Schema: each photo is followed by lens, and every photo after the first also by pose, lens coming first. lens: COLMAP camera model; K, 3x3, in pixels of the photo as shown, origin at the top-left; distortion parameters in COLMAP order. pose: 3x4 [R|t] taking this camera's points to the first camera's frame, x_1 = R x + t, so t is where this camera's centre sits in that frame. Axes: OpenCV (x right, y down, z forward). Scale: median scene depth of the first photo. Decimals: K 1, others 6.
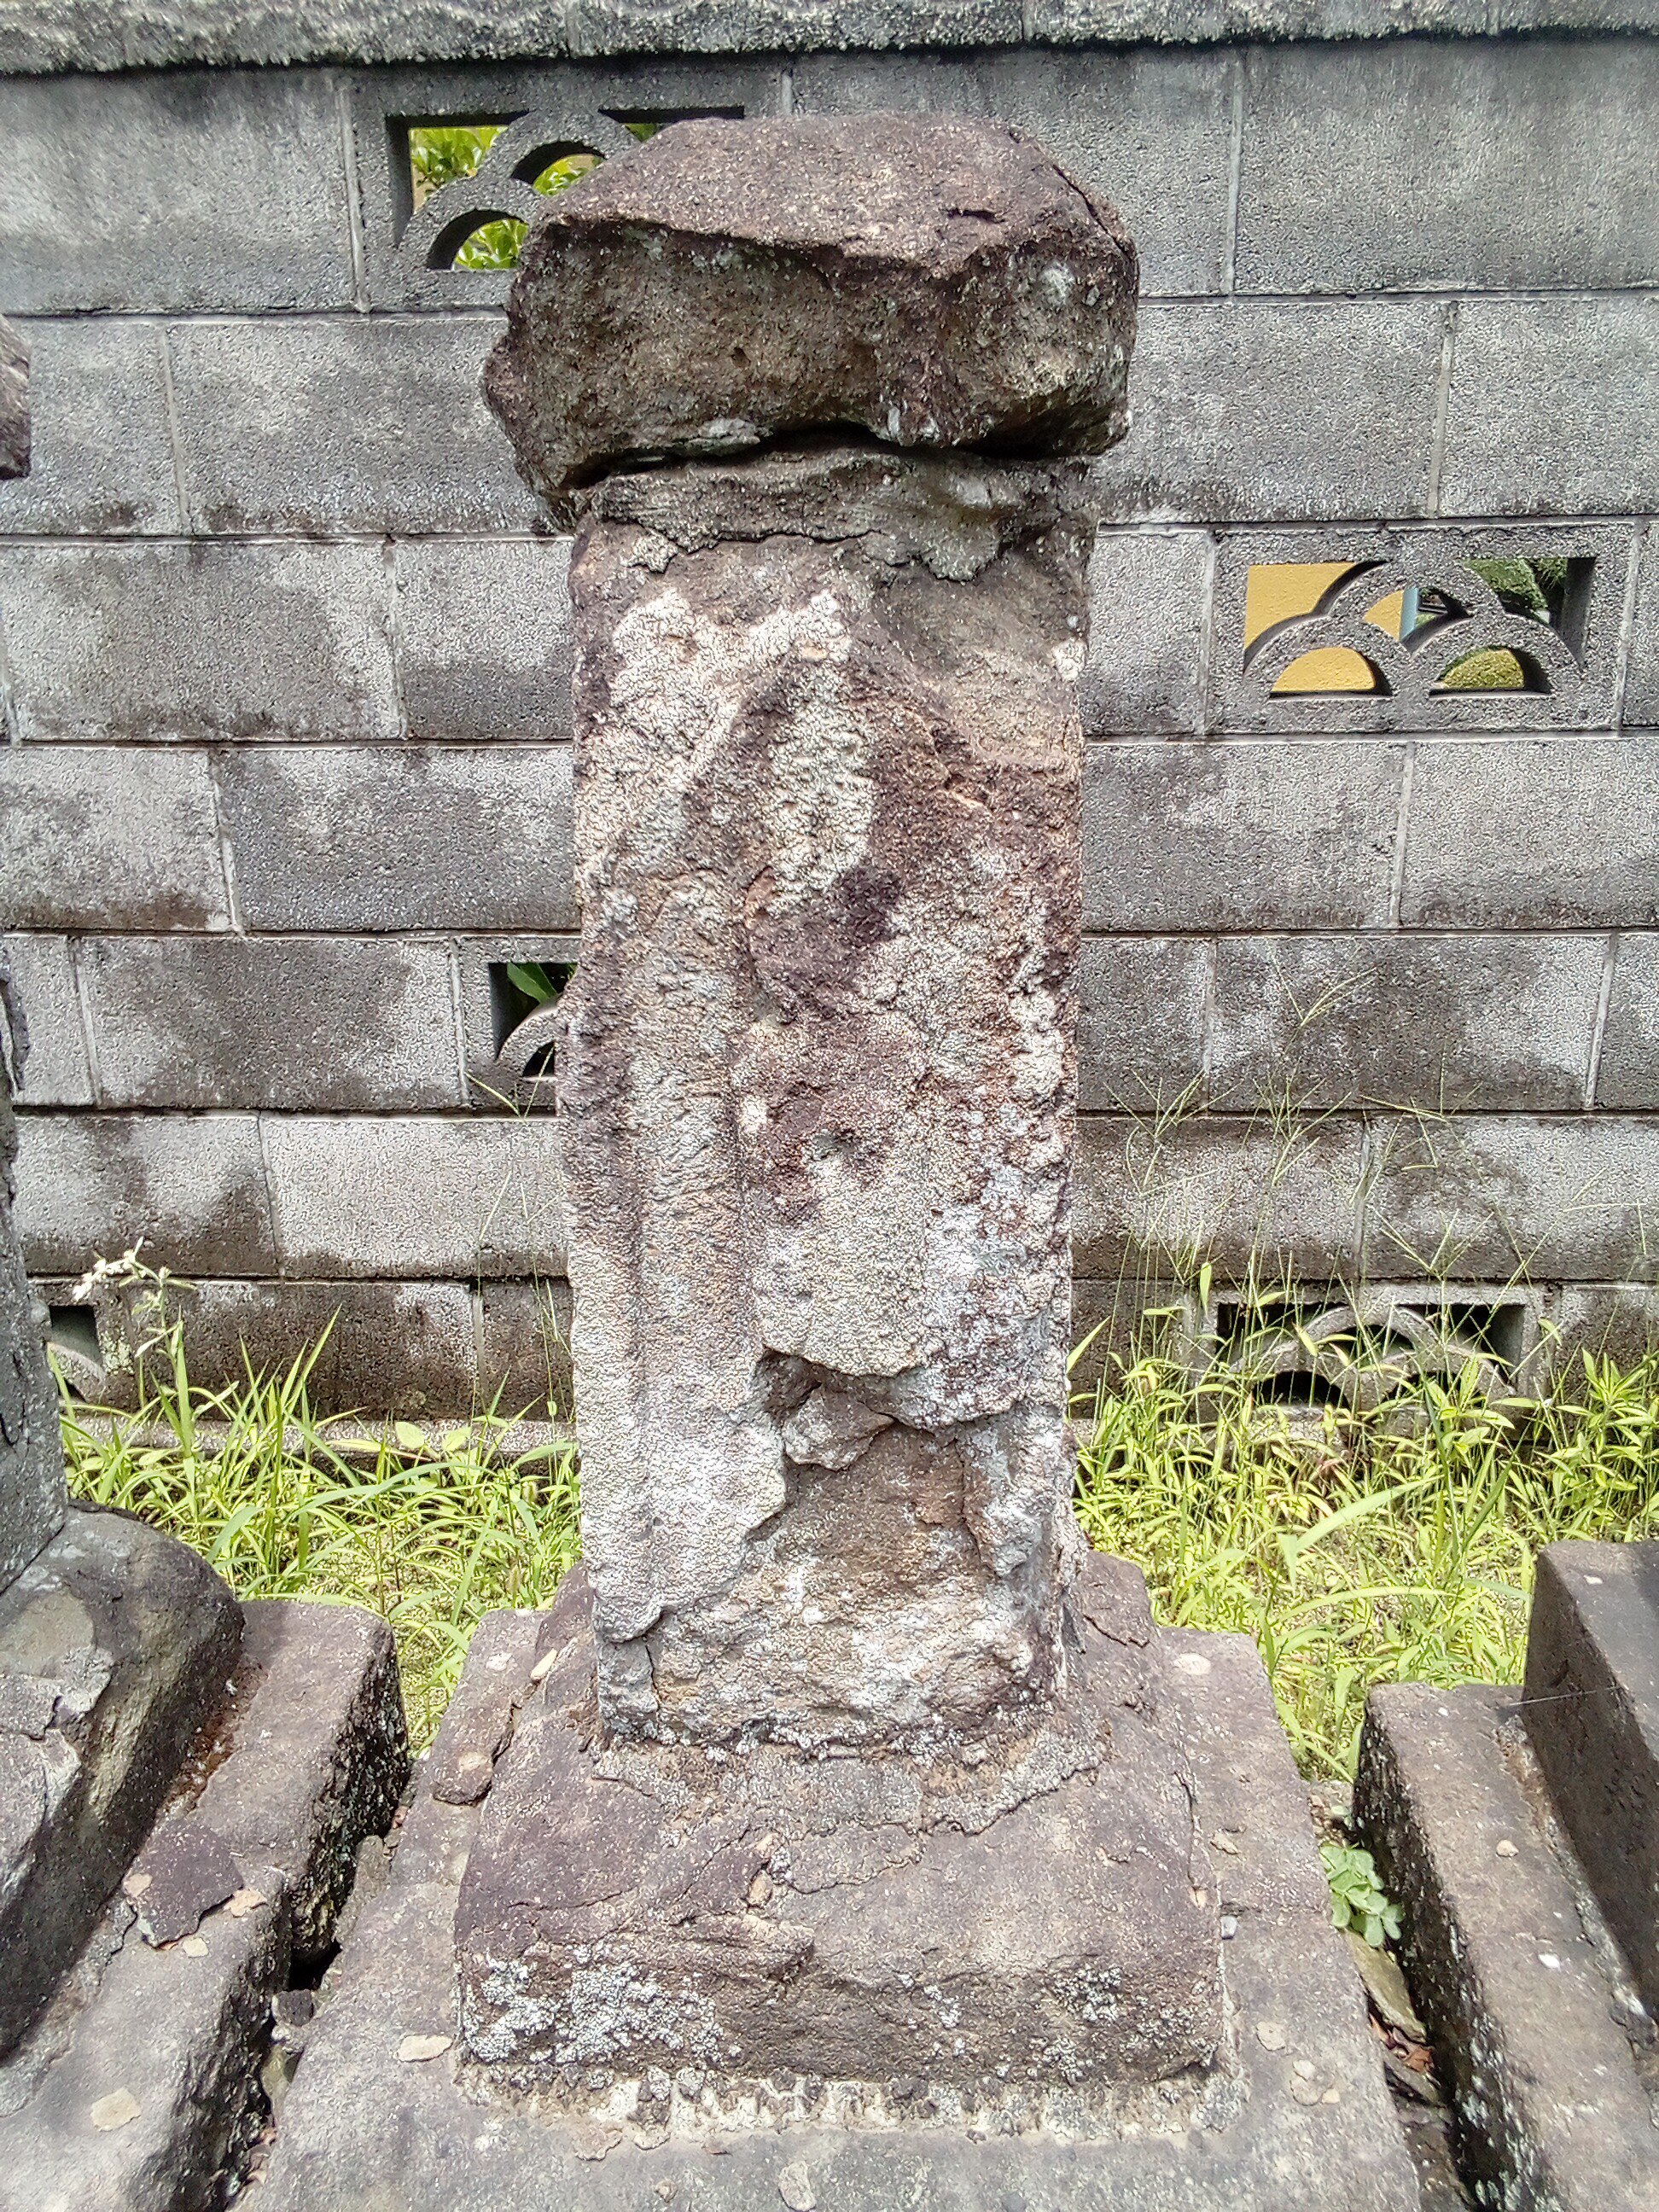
lens RADIAL K [[1843.3, 0, 833.7], [0, 1843.3, 1108.0], [0, 0, 1]] dist [0.060121, -0.097764]
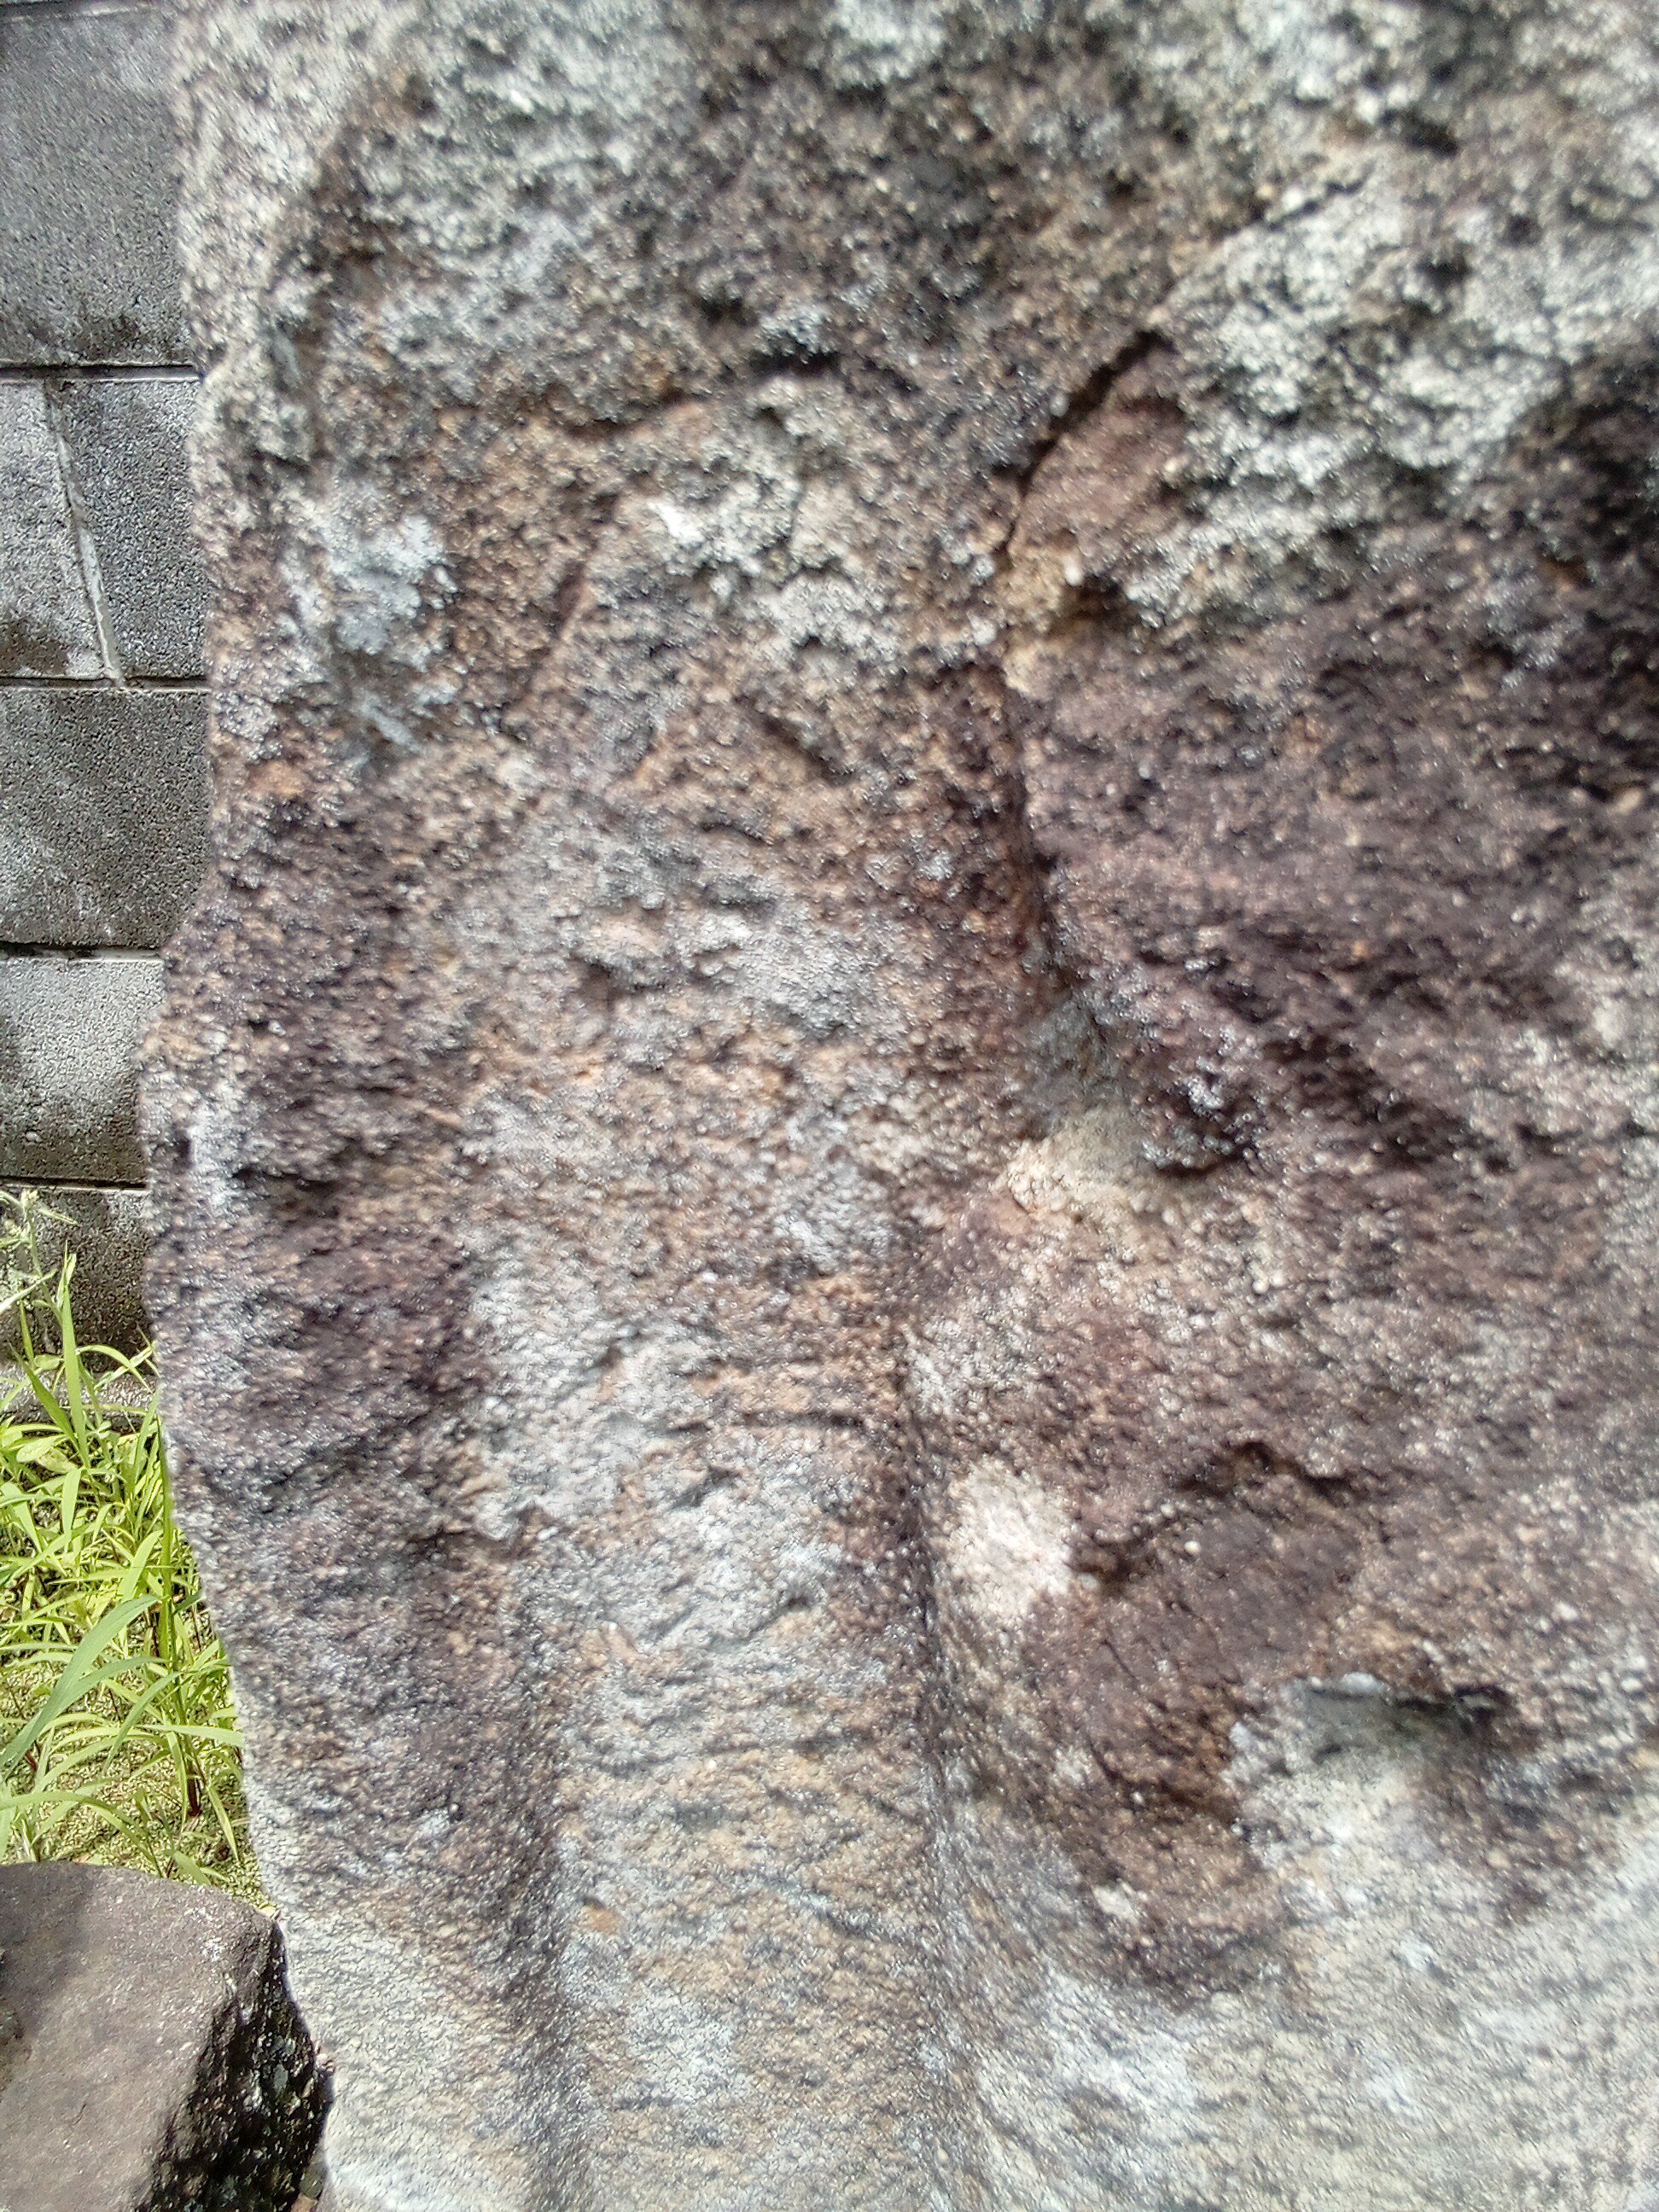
lens RADIAL K [[1843.3, 0, 823.6], [0, 1843.3, 1103.5], [0, 0, 1]] dist [0.060121, -0.097764]
pose [[0.996988, 0.020015, -0.074931, -0.049997], [-0.010061, 0.991339, 0.130941, -0.078030], [0.076903, -0.129793, 0.988554, 0.780871]]
